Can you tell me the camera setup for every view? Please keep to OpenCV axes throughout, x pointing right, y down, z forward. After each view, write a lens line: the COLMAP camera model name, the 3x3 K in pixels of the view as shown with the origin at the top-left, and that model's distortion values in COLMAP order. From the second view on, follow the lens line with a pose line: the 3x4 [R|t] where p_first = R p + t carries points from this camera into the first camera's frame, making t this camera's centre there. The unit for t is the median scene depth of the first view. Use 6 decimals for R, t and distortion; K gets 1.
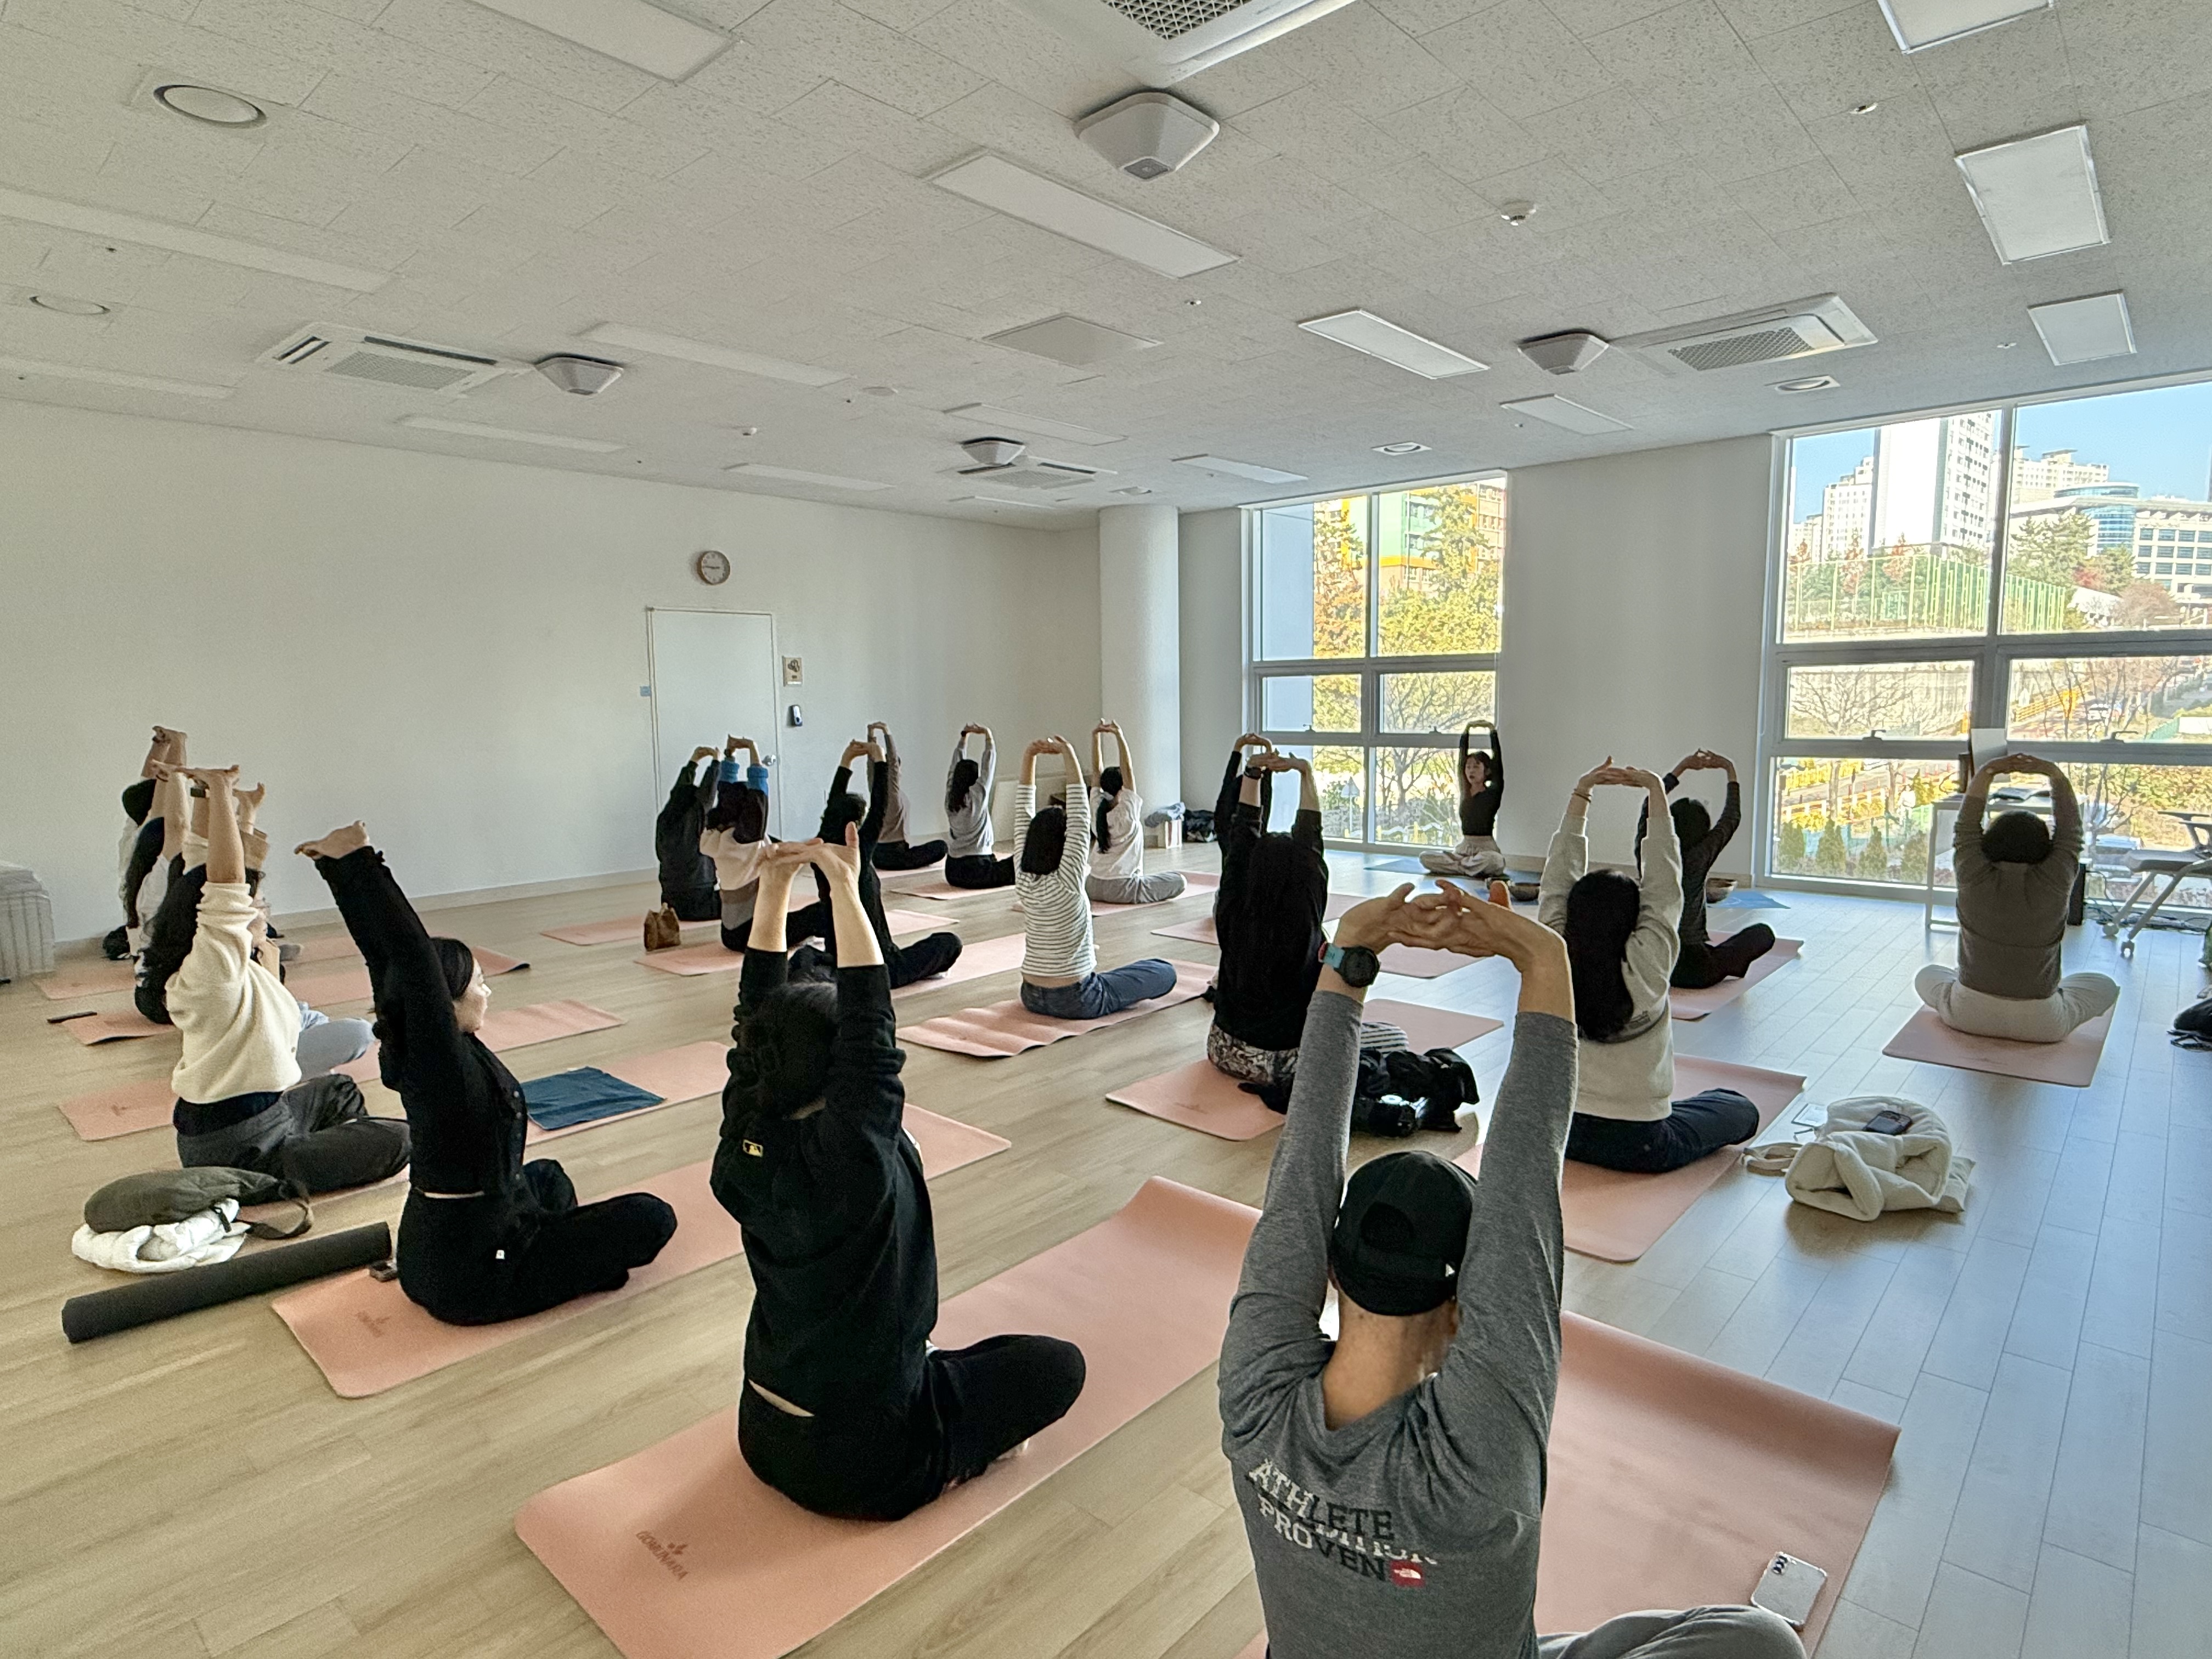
lens RADIAL K [[1206.7, 0, 1111.9], [0, 1206.7, 845.6], [0, 0, 1]] dist [-0.019666, -0.002238]
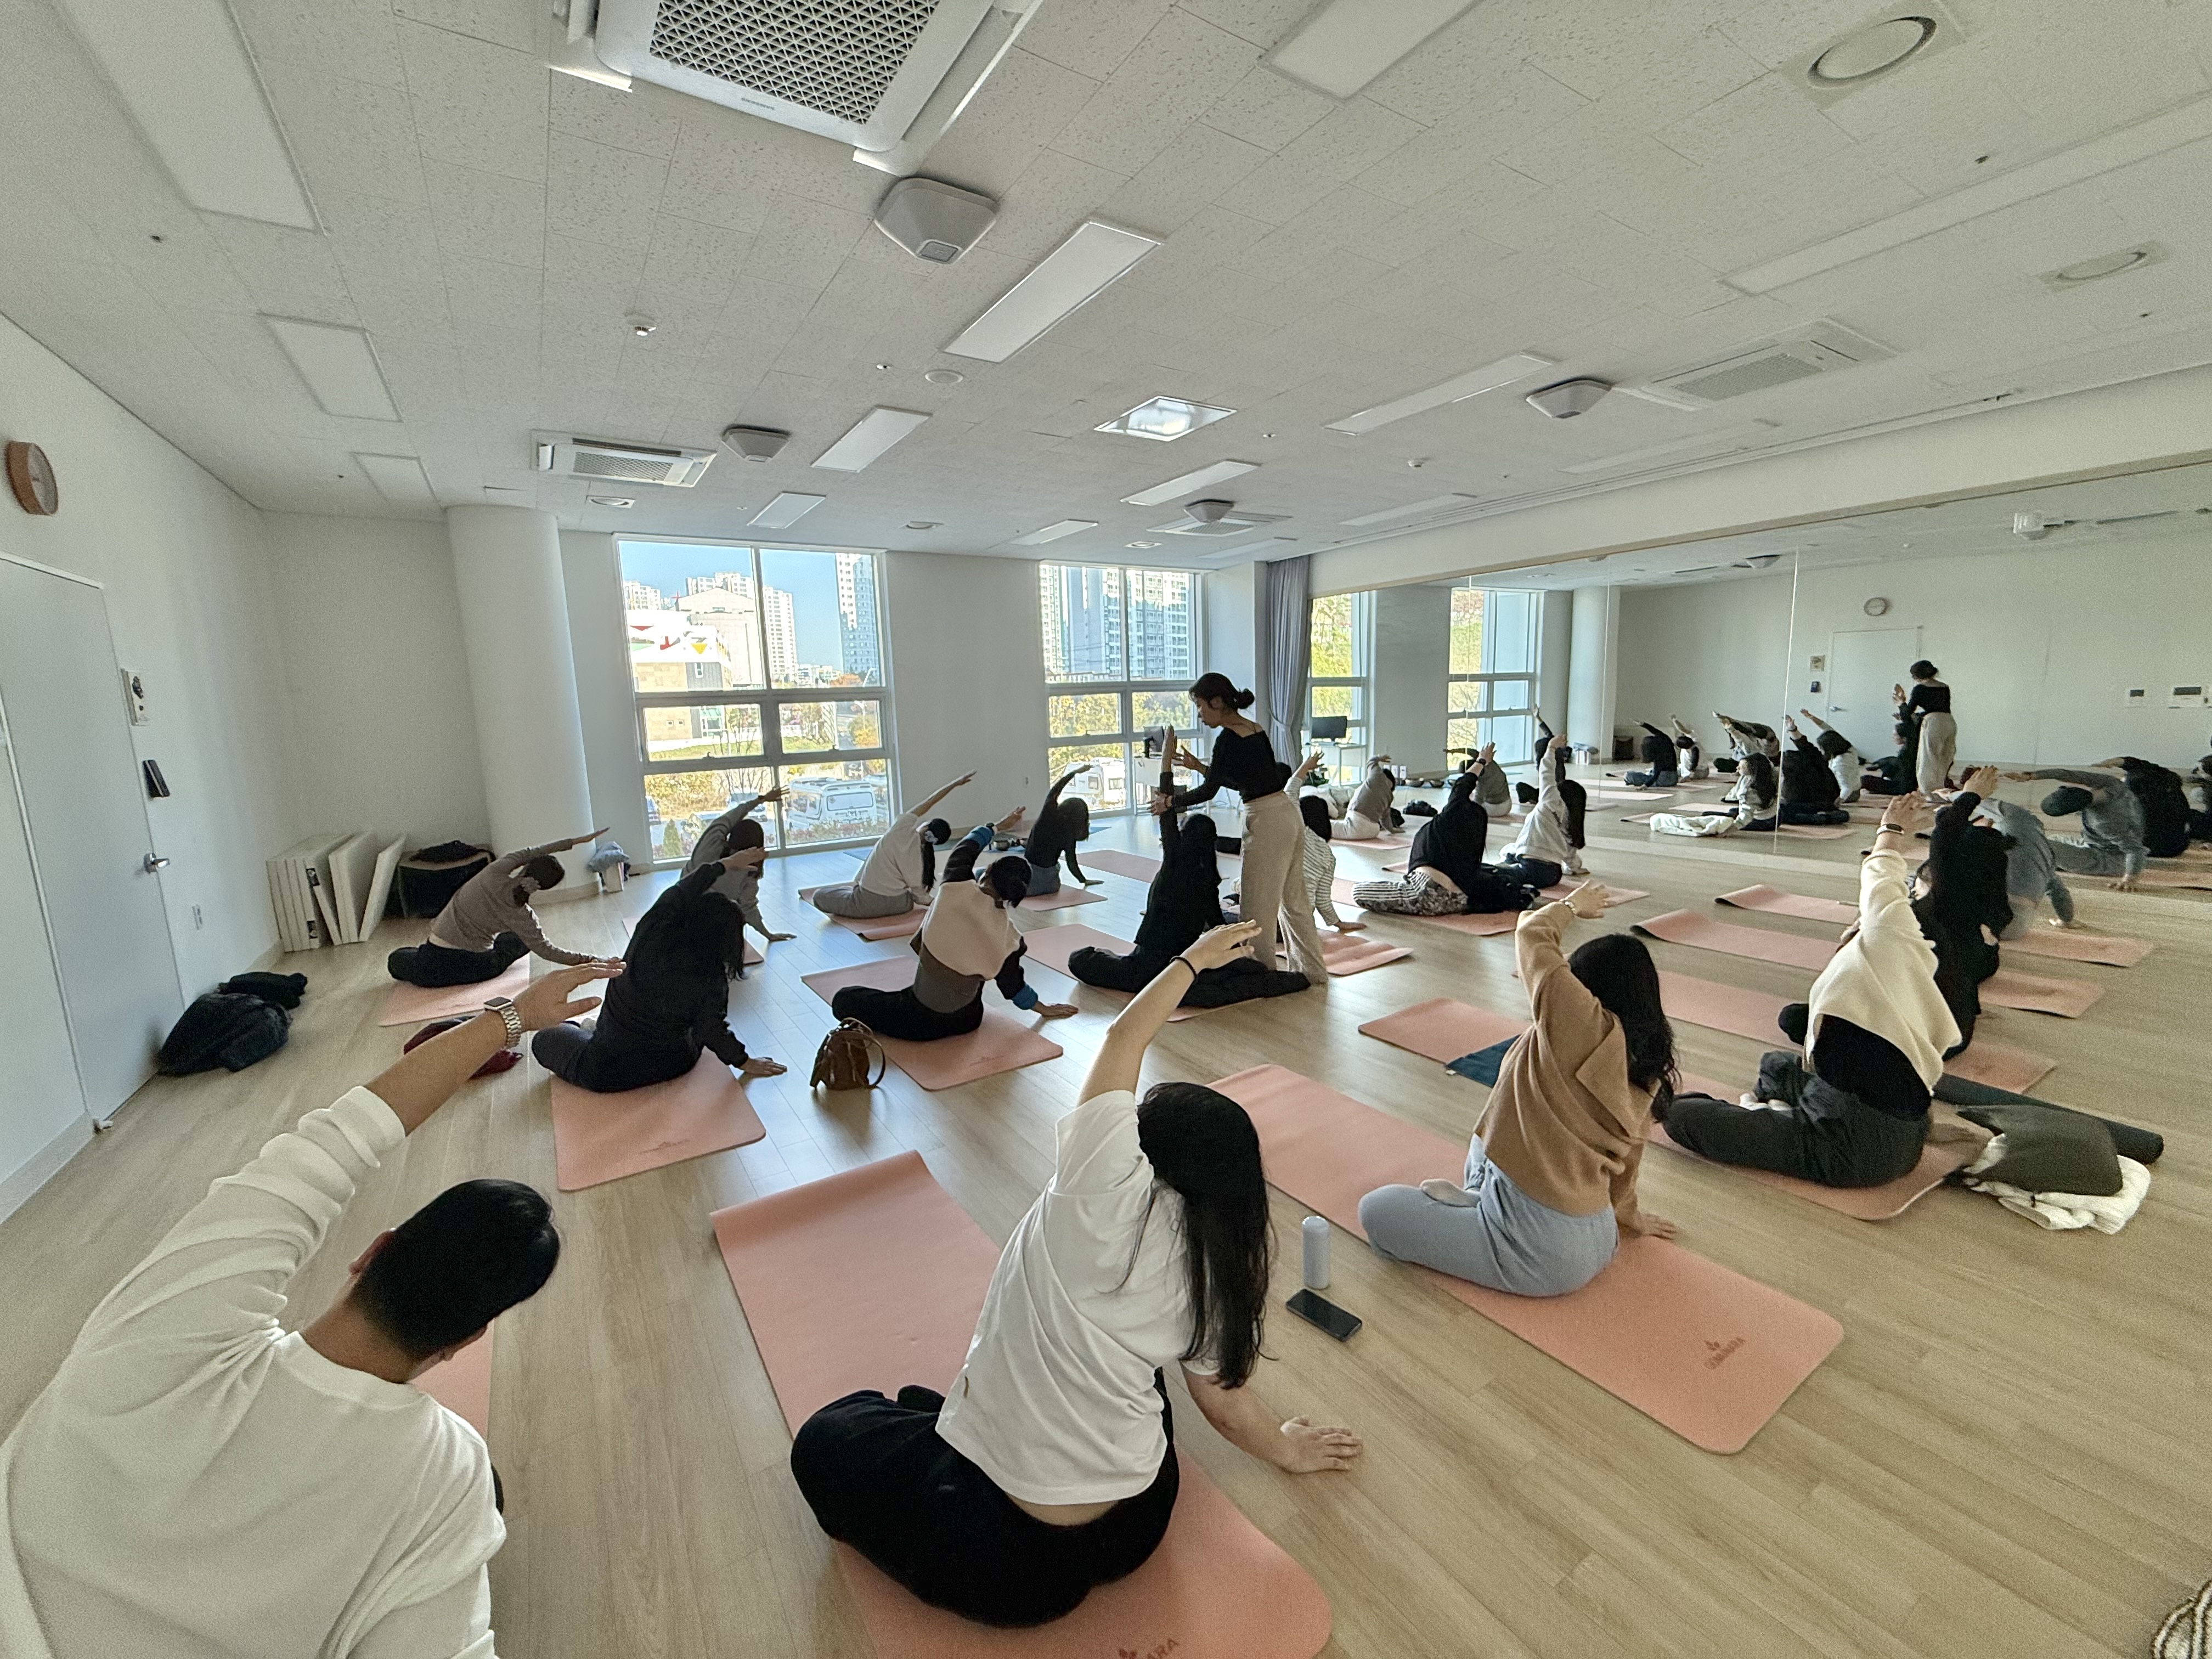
lens RADIAL K [[880.1, 0, 1105.1], [0, 880.1, 820.7], [0, 0, 1]] dist [0.004150, 0.000450]
pose [[0.254992, -0.126450, 0.958639, -0.536618], [0.157808, 0.983562, 0.087762, -0.055088], [-0.953979, 0.128902, 0.270756, 0.476190]]
